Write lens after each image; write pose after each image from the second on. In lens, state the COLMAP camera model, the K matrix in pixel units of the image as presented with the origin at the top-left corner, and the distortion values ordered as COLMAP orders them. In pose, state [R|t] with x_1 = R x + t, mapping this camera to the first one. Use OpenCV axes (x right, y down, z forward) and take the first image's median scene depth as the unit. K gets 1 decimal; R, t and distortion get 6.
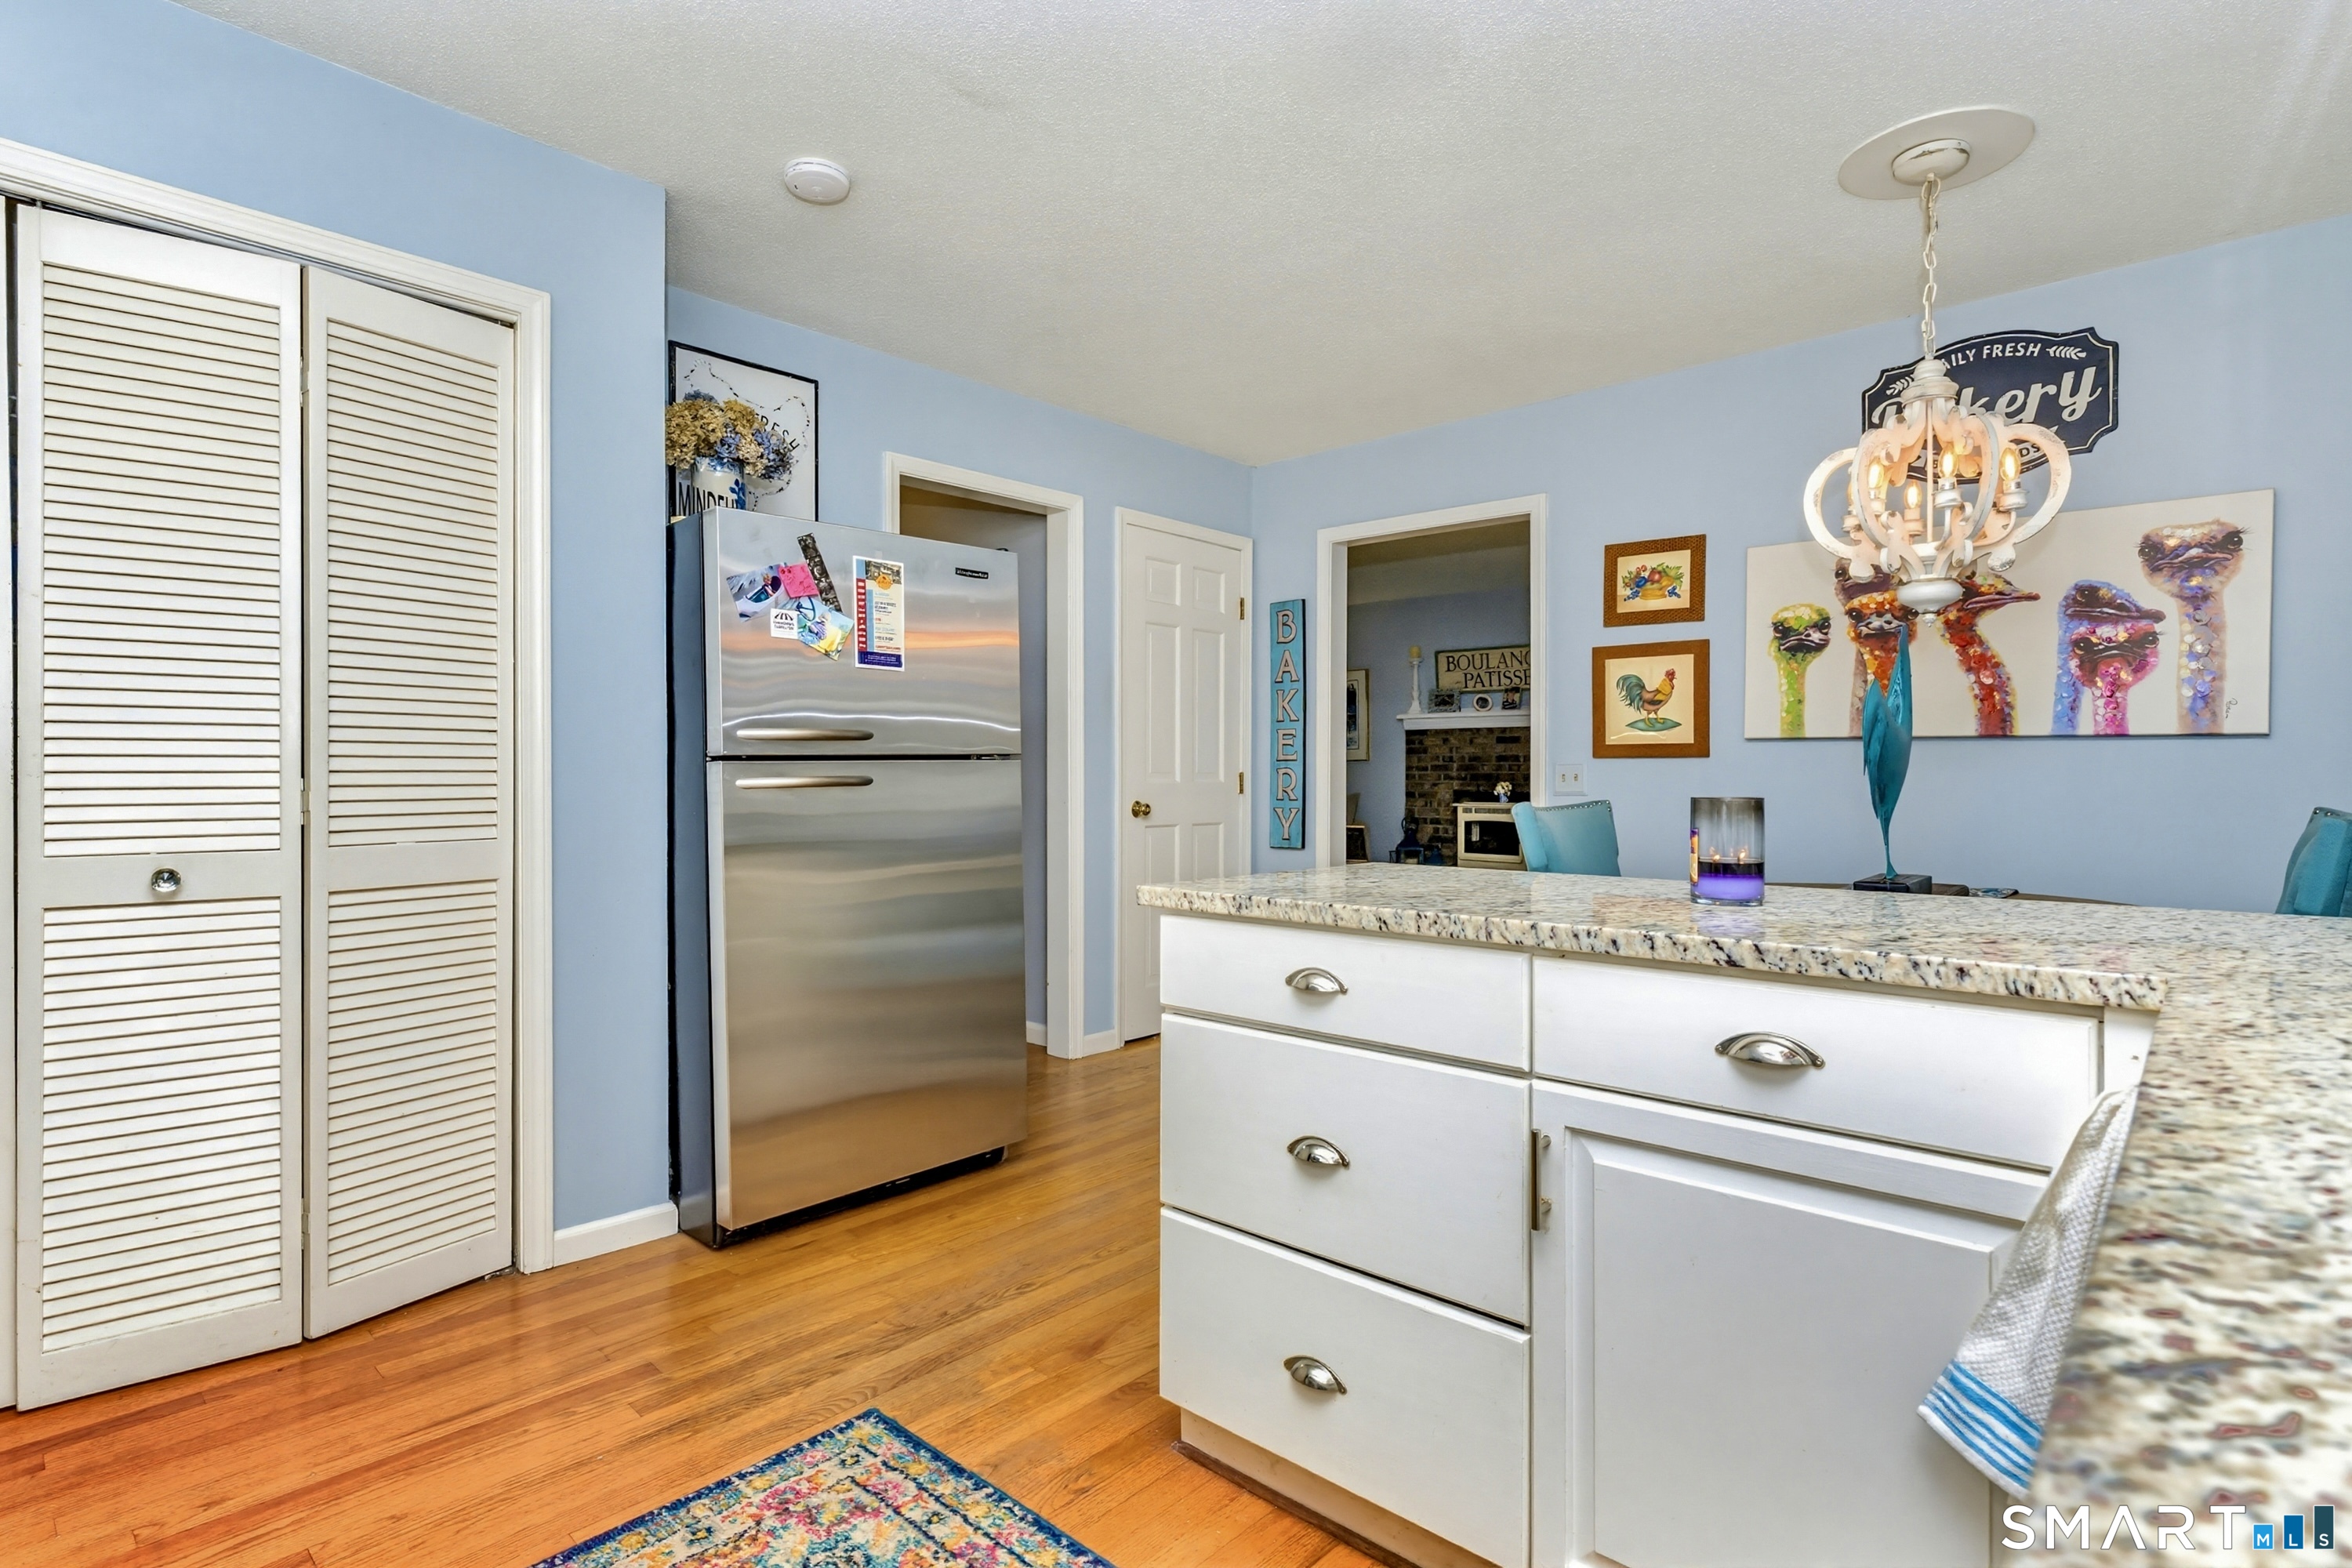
lens RADIAL K [[1188.8, 0, 1171.7], [0, 1188.8, 786.4], [0, 0, 1]] dist [0.001398, 0.000025]
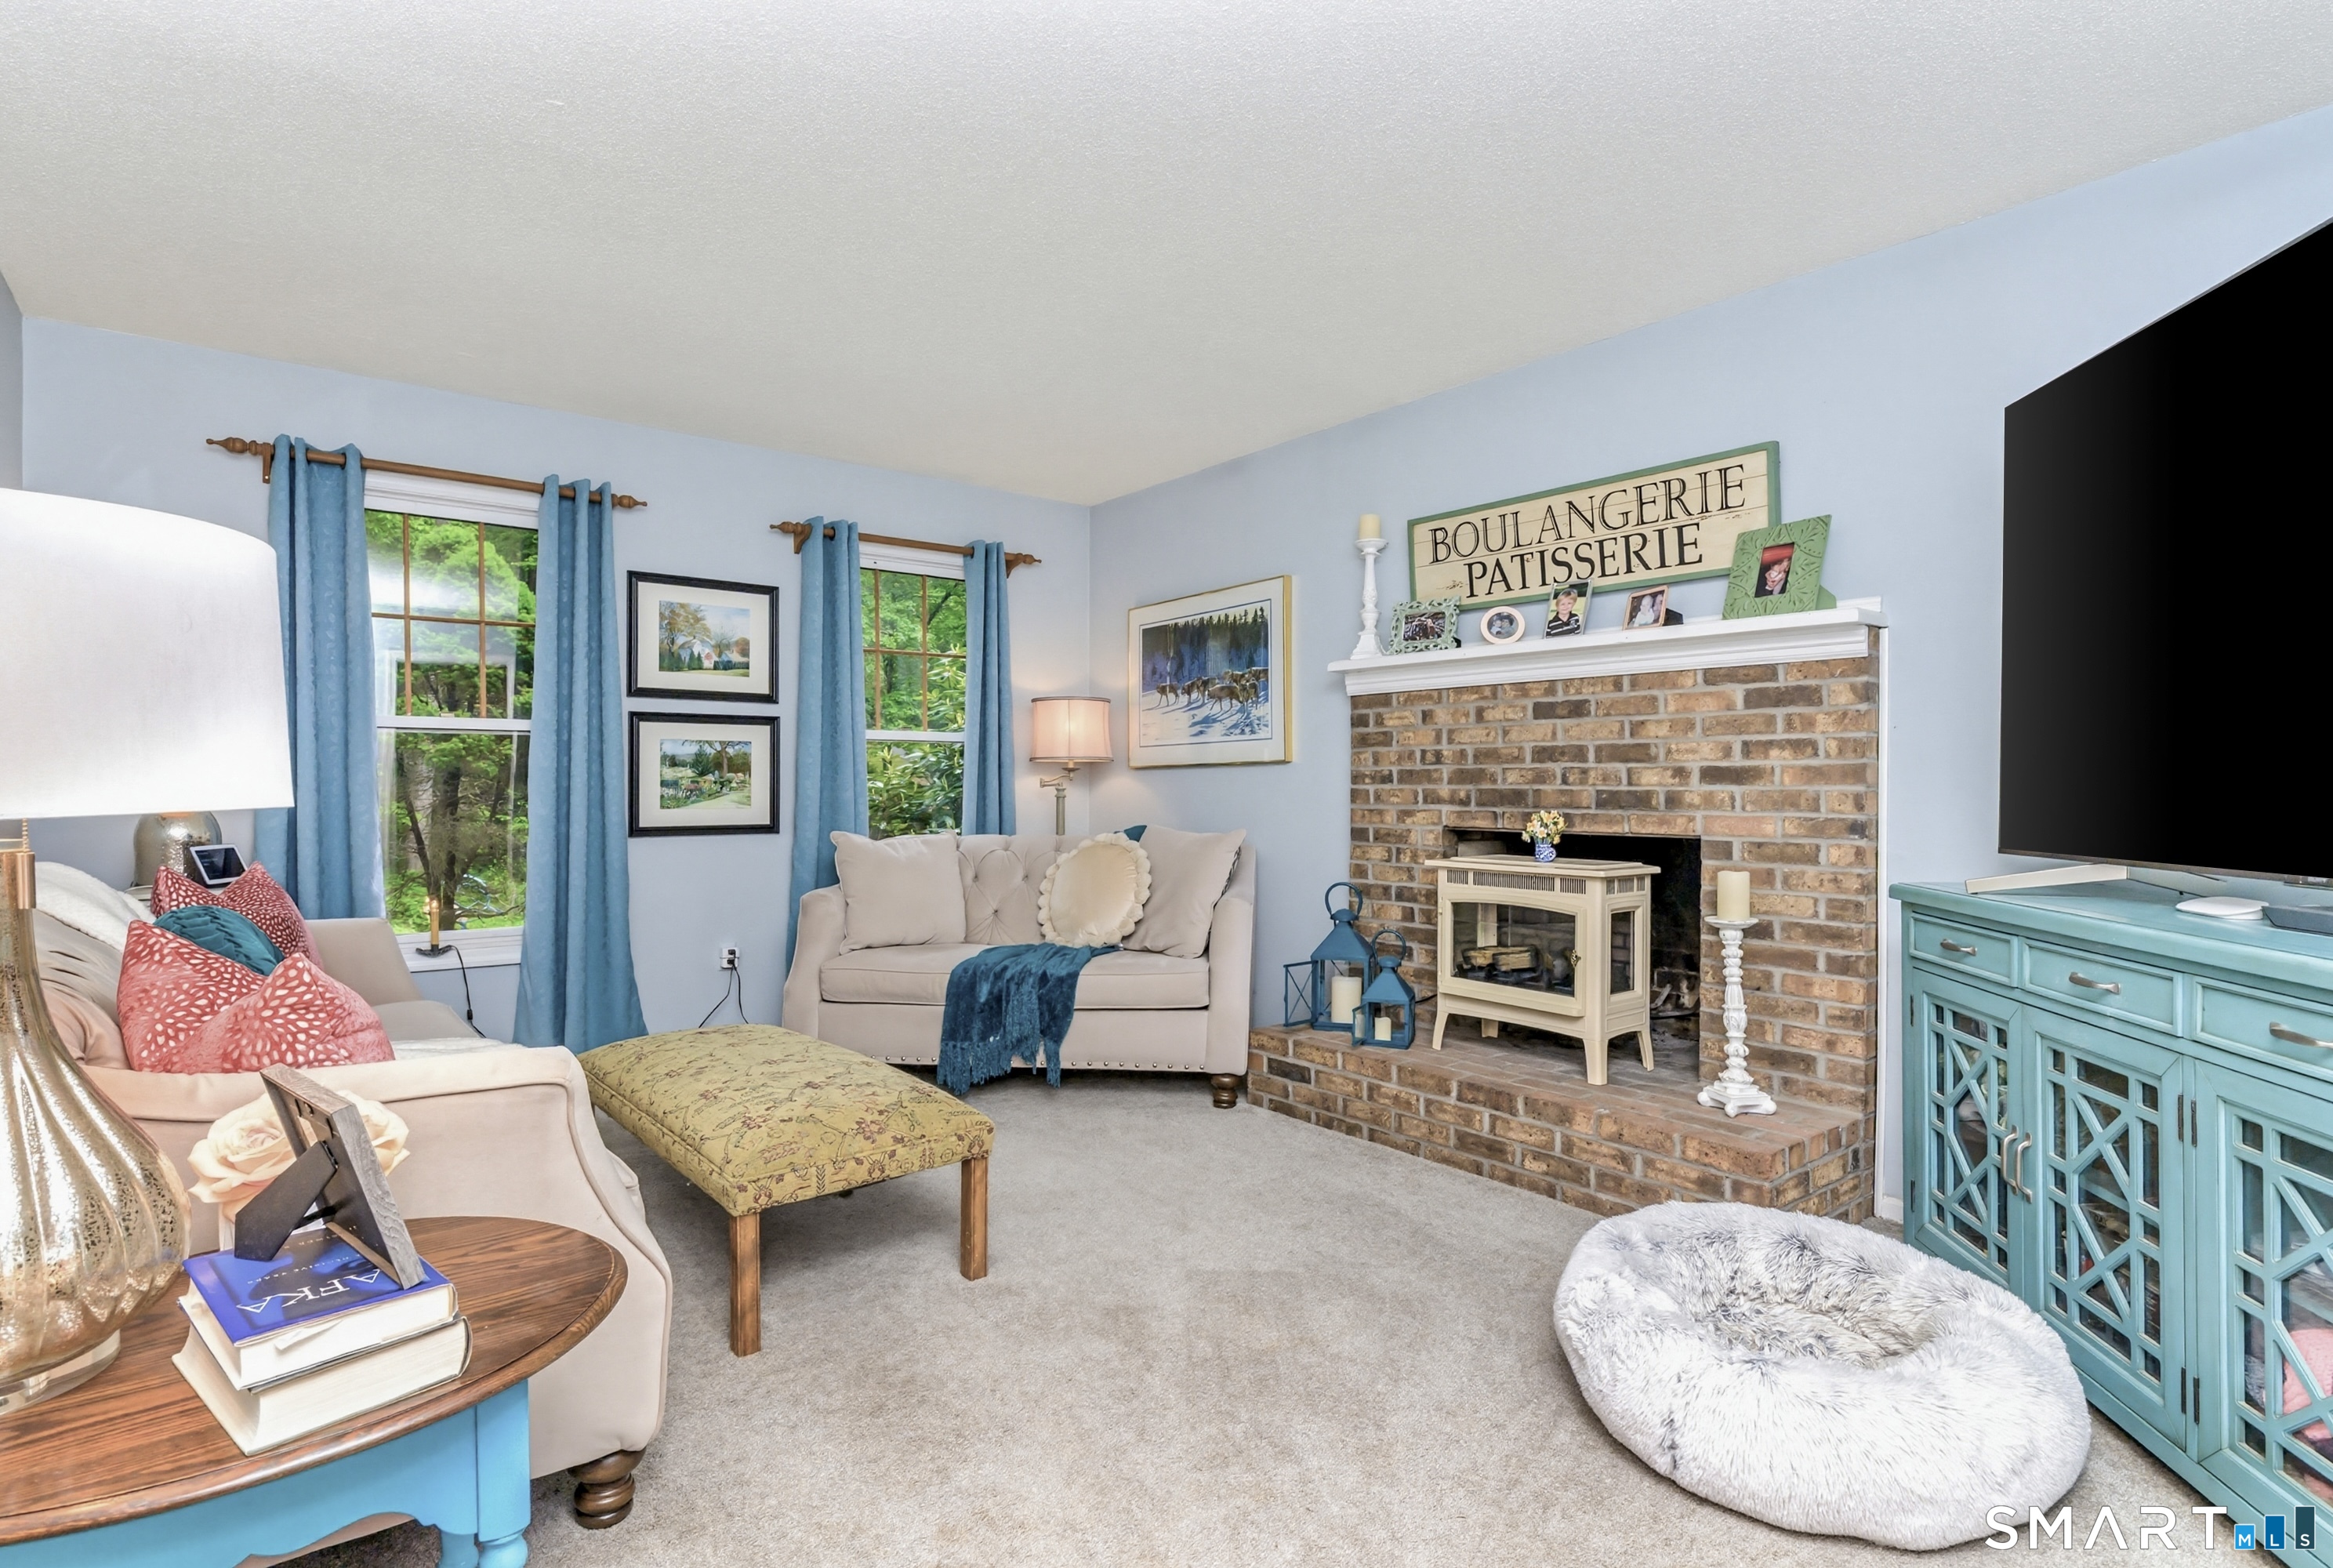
lens RADIAL K [[1179.2, 0, 1175.4], [0, 1179.2, 788.9], [0, 0, 1]] dist [0.001398, 0.000025]
pose [[0.990309, 0.001664, -0.138873, 0.199543], [-0.003100, 0.999944, -0.010125, -0.006089], [0.138848, 0.010457, 0.990258, 0.549760]]
